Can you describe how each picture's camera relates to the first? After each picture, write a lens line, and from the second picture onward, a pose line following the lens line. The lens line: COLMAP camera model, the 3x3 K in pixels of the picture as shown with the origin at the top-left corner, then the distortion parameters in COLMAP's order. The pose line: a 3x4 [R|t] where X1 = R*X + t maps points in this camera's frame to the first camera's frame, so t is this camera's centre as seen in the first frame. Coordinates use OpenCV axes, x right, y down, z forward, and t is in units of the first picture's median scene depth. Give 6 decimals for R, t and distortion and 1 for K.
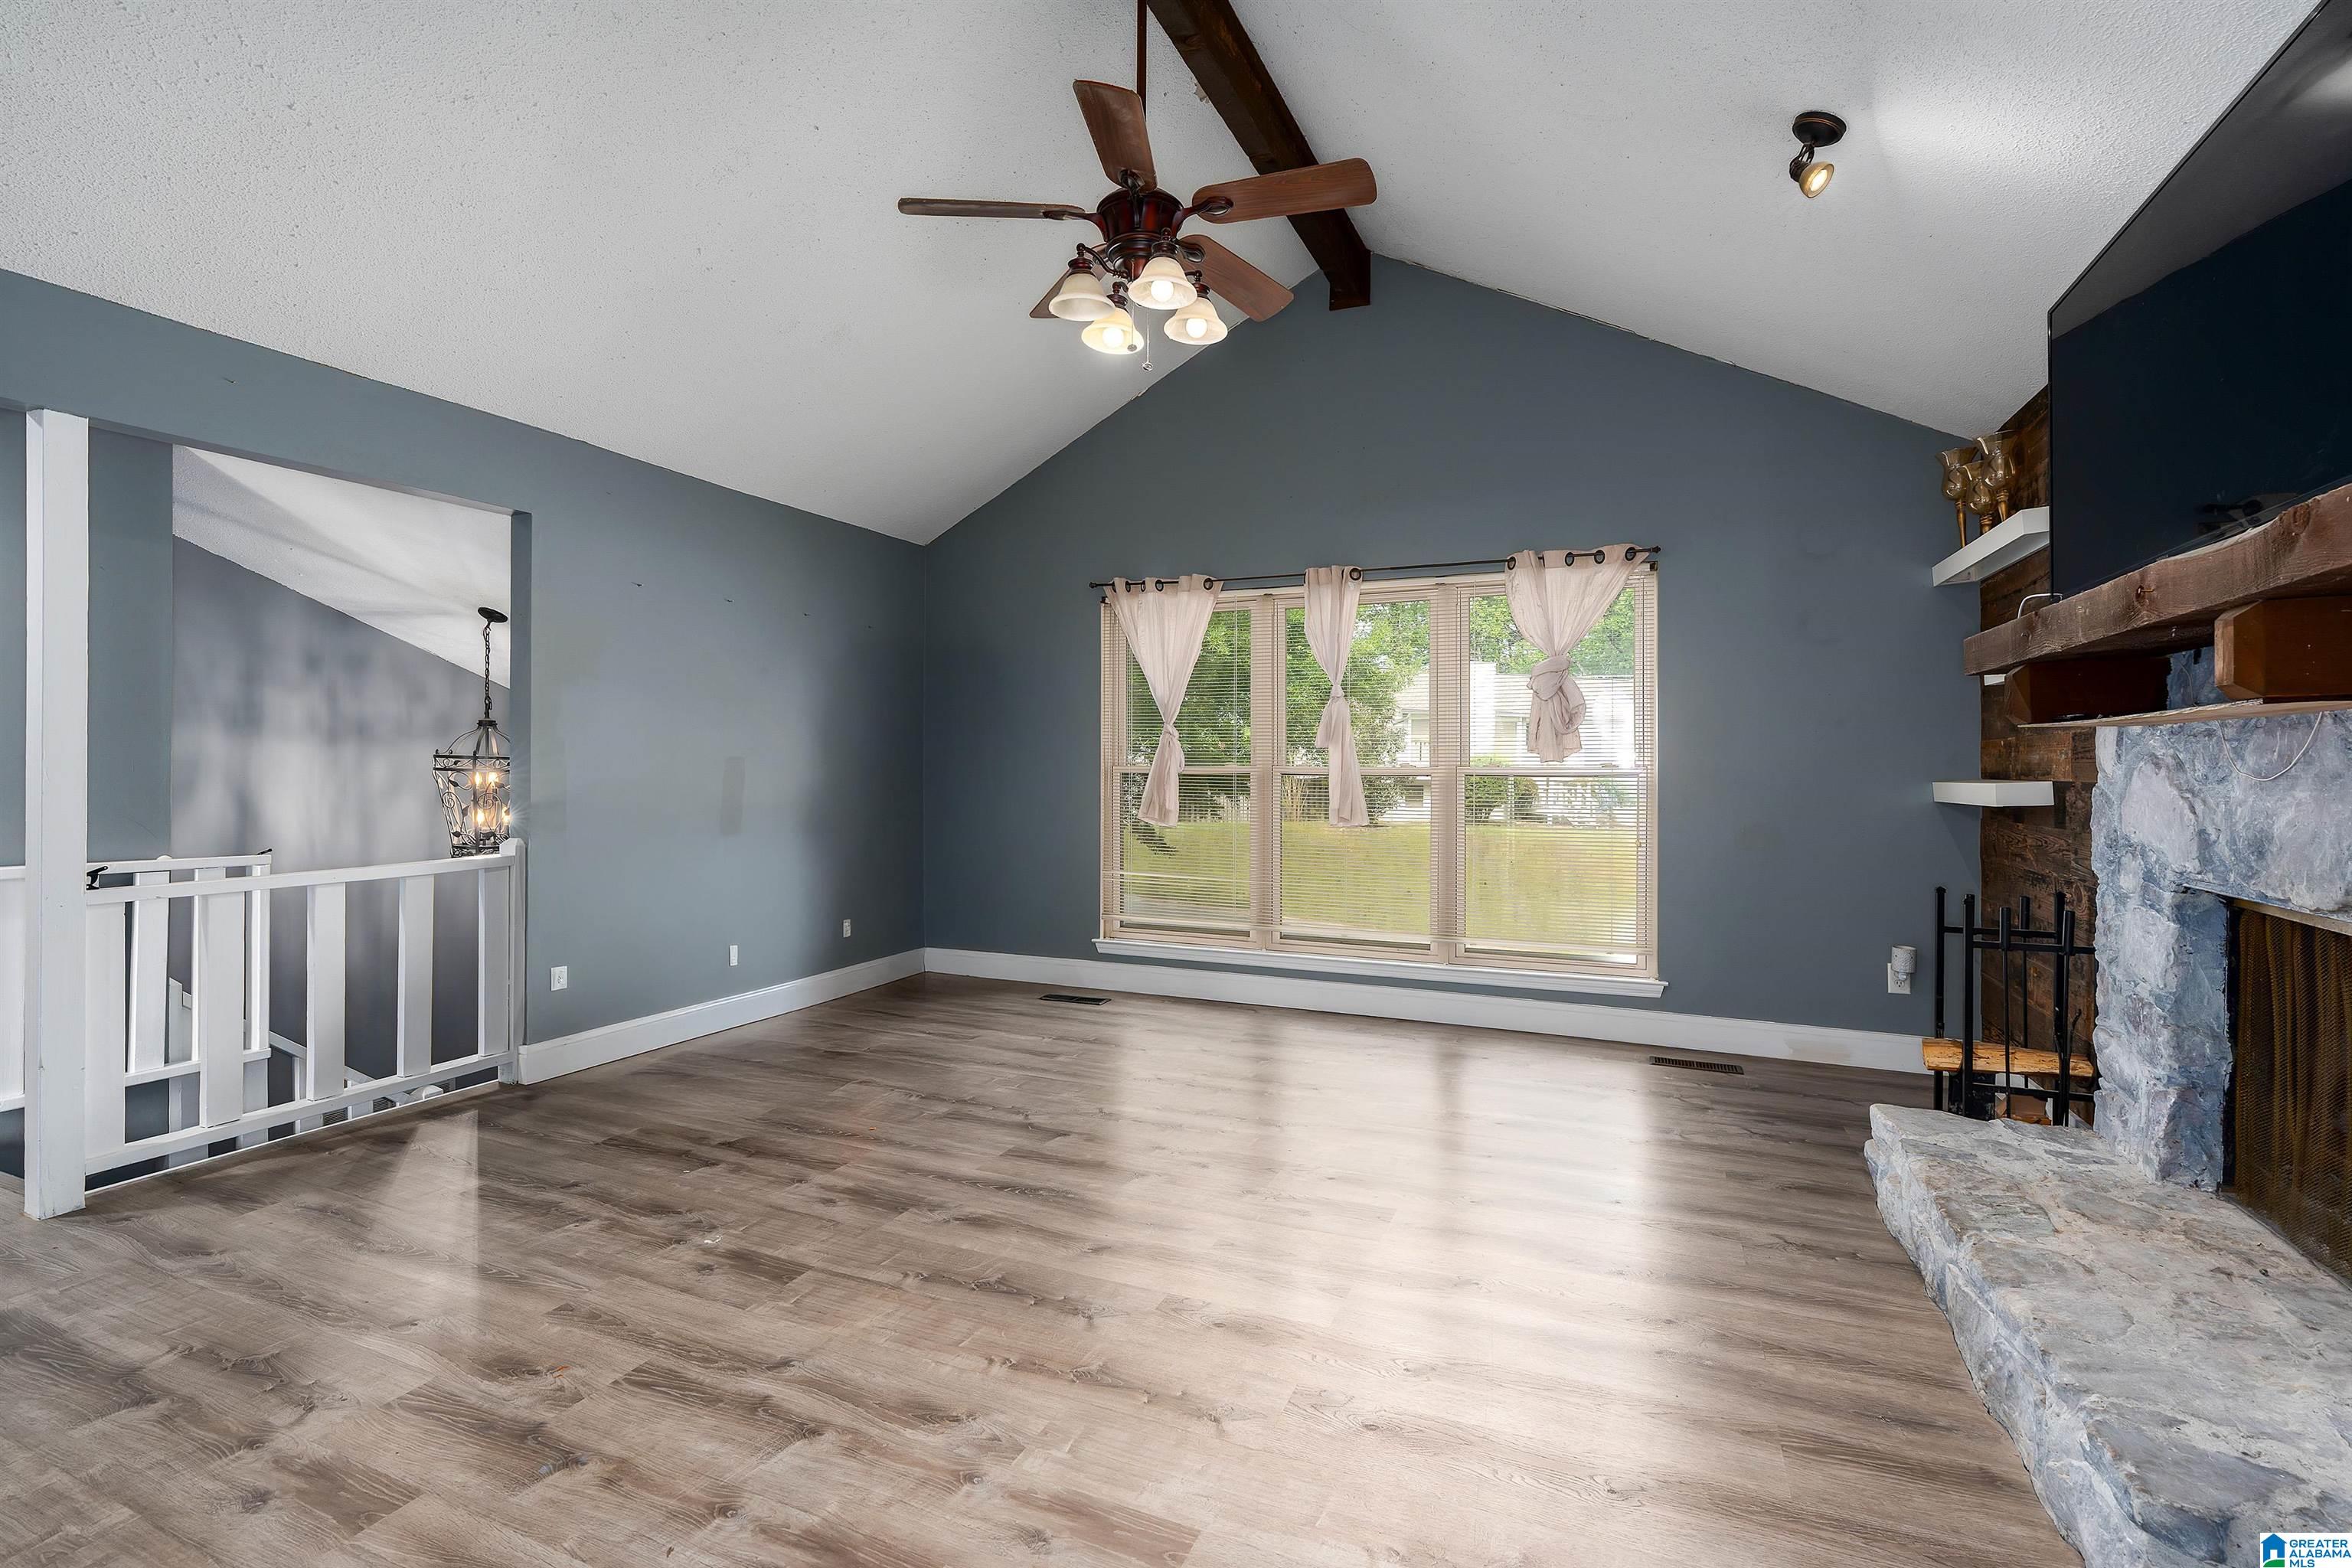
lens RADIAL K [[1066.8, 0, 1177.3], [0, 1066.8, 769.9], [0, 0, 1]] dist [-0.006780, 0.000366]
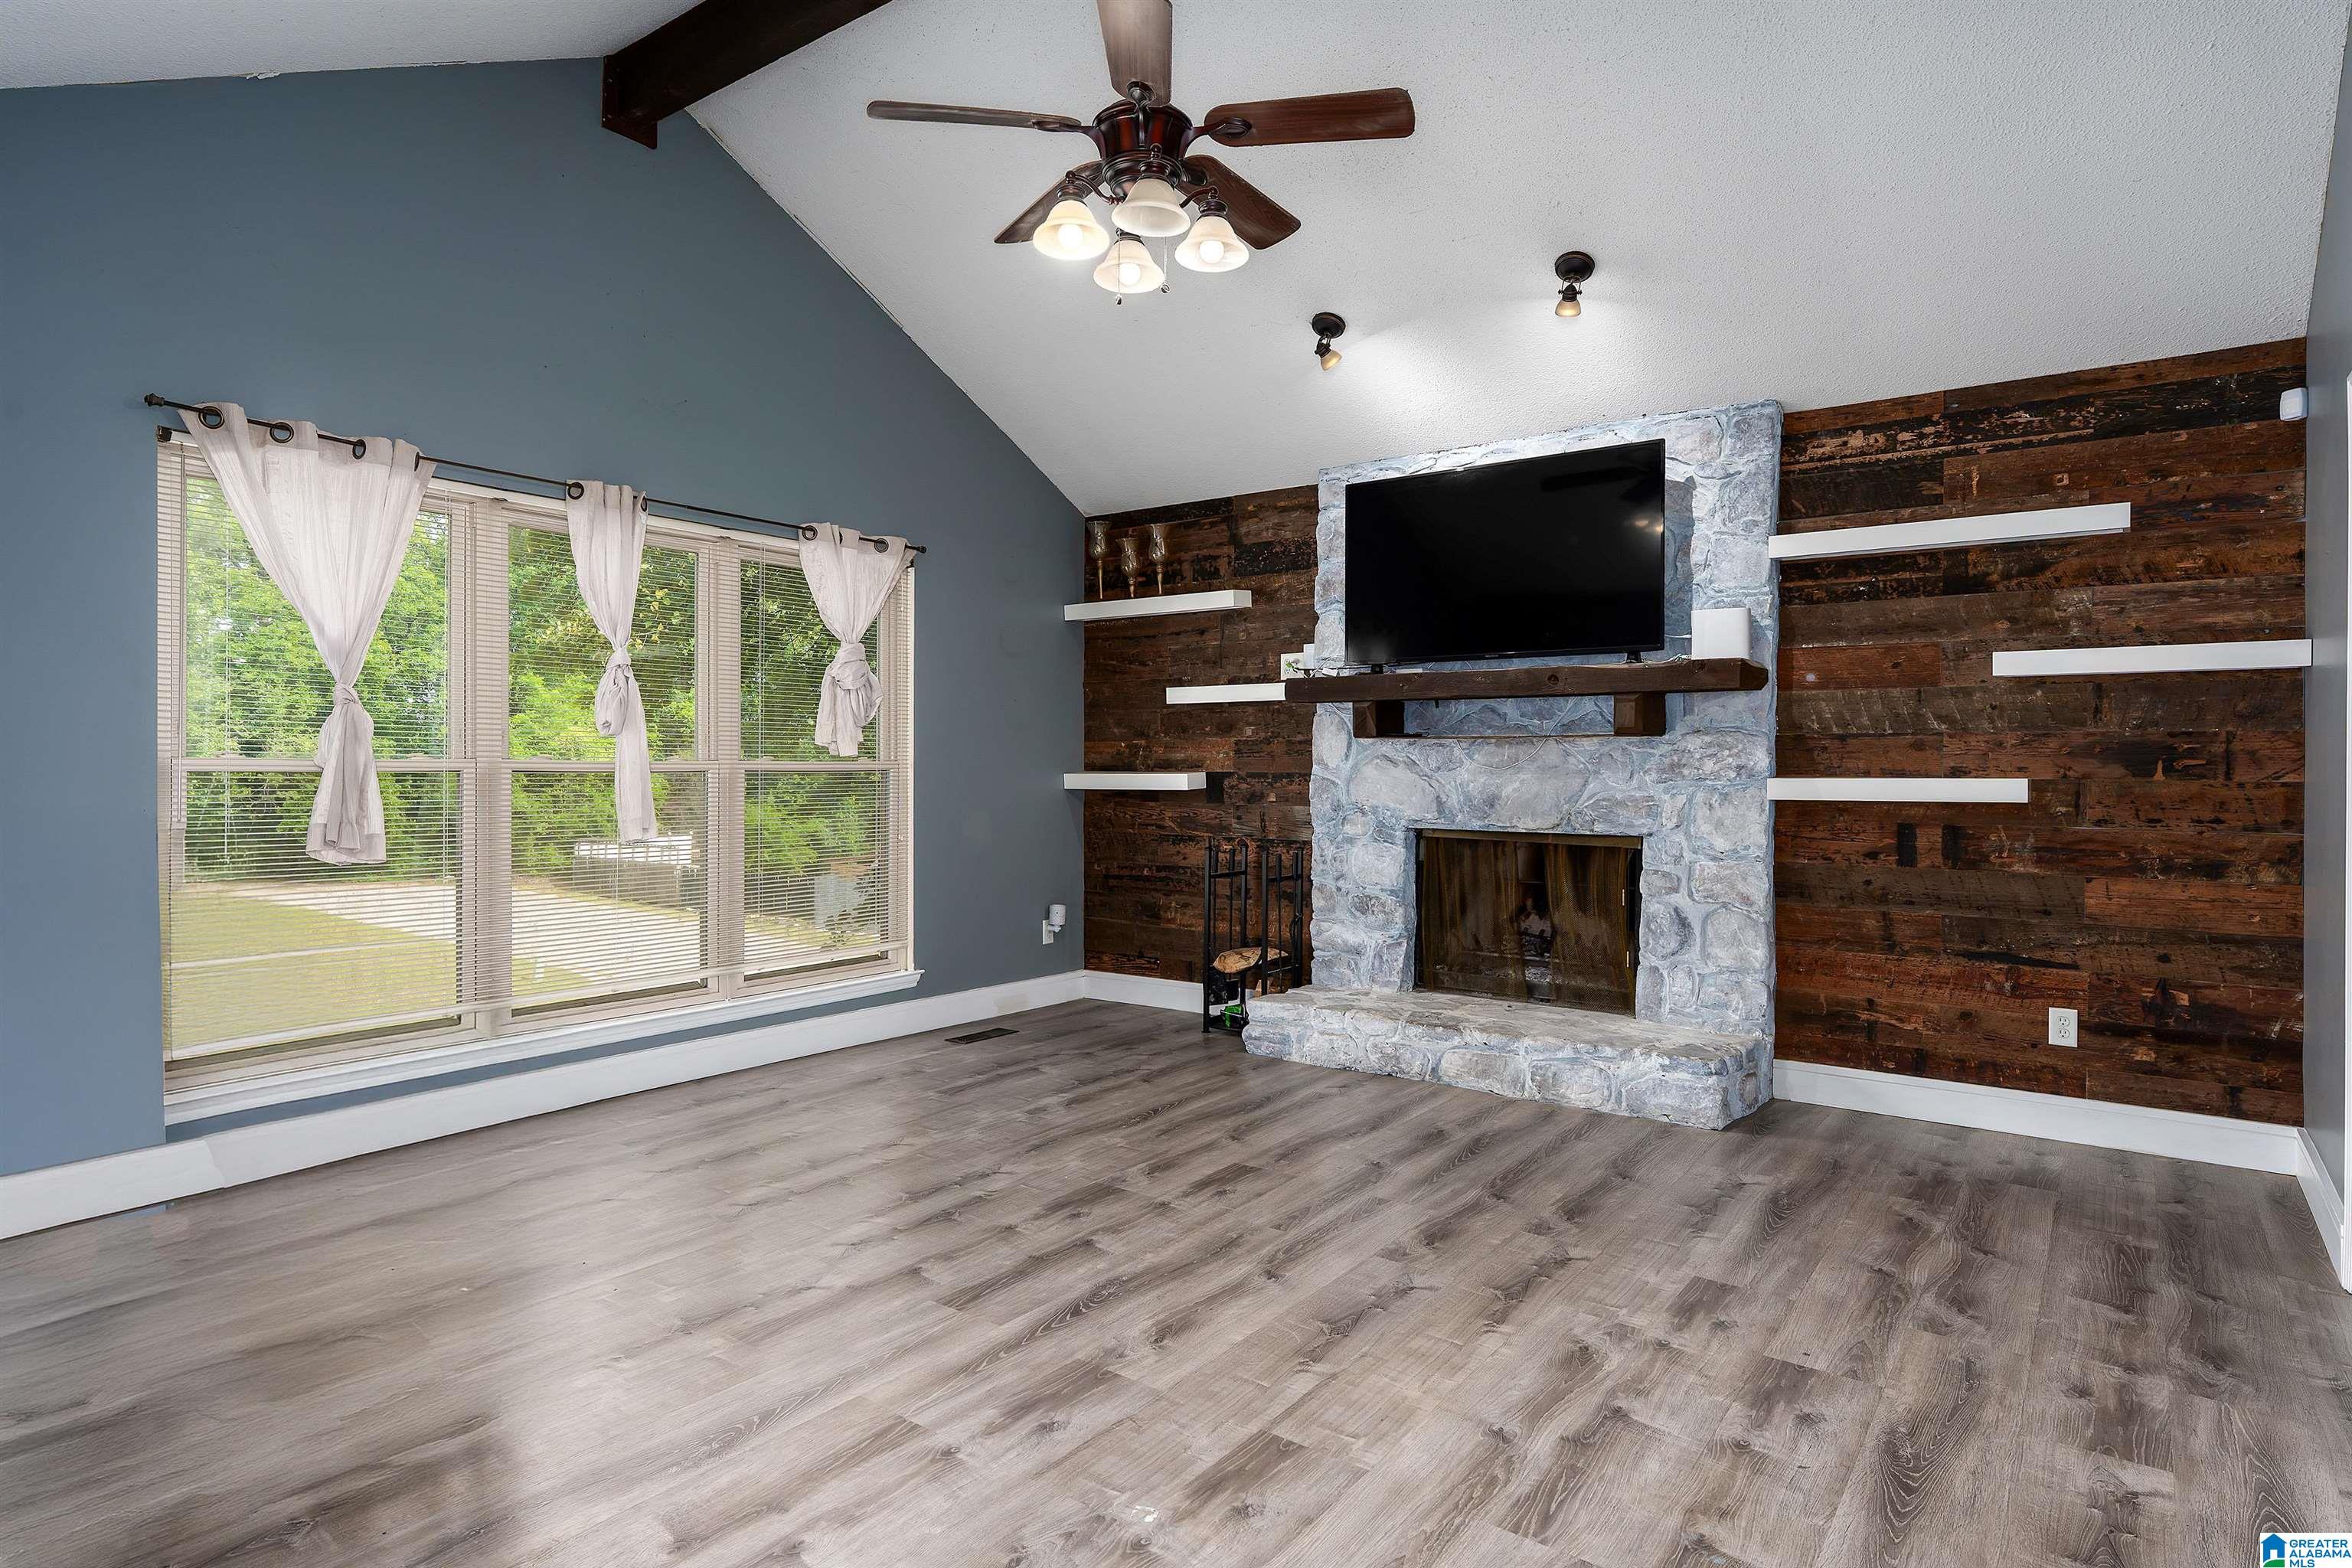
lens RADIAL K [[1270.5, 0, 1180.5], [0, 1270.5, 782.6], [0, 0, 1]] dist [-0.008261, 0.000076]
pose [[0.221851, -0.016428, 0.974942, -1.128564], [0.000590, 0.999860, 0.016713, -0.004554], [-0.975081, -0.003133, 0.221829, 0.794689]]
